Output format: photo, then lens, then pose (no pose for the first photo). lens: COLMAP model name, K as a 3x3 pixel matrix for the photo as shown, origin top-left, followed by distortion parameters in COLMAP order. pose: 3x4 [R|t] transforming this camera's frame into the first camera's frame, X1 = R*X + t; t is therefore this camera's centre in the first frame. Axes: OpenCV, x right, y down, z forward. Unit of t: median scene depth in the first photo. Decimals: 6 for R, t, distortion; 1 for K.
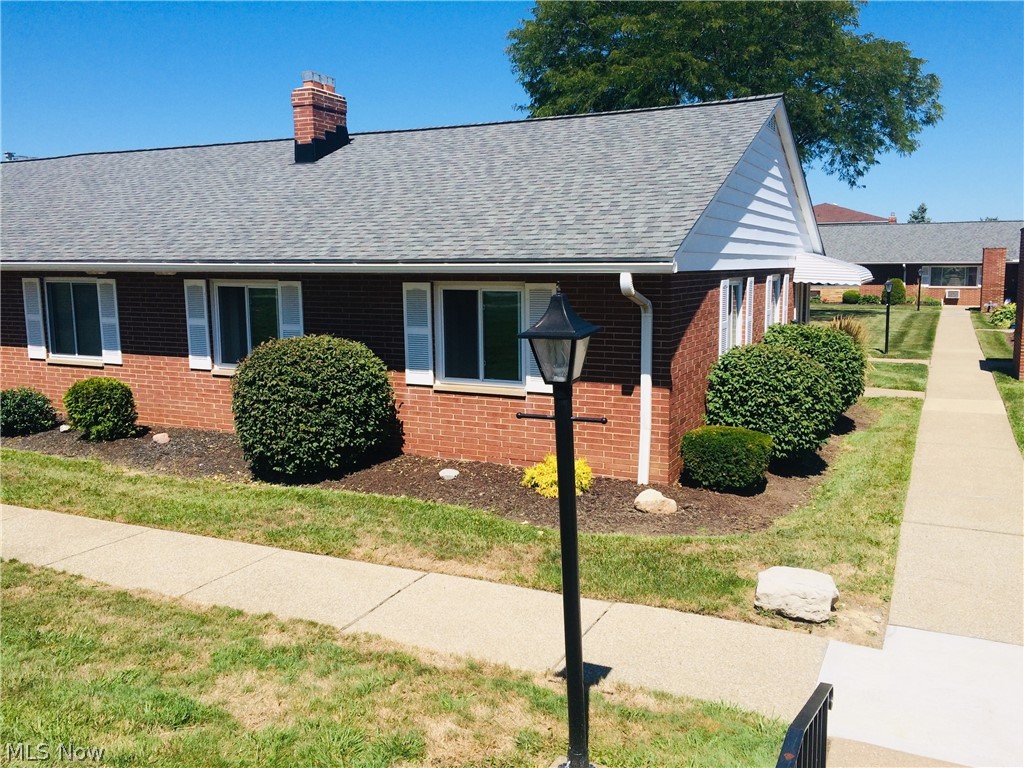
lens RADIAL K [[870.4, 0, 512.0], [0, 870.4, 384.0], [0, 0, 1]] dist [0.051295, 0.001322]
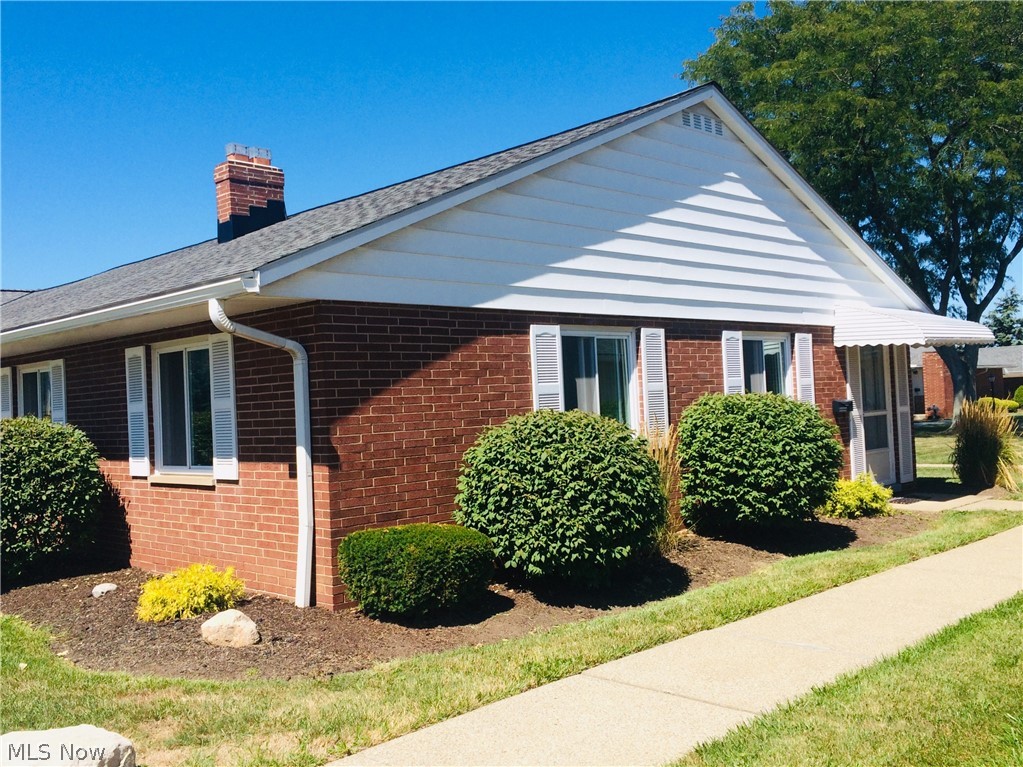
lens RADIAL K [[975.8, 0, 511.5], [0, 975.8, 383.5], [0, 0, 1]] dist [0.059266, -0.004892]
pose [[0.944464, -0.045309, -0.325476, 0.504153], [-0.003961, 0.988807, -0.149145, 0.049035], [0.328590, 0.142151, 0.933714, 0.271657]]
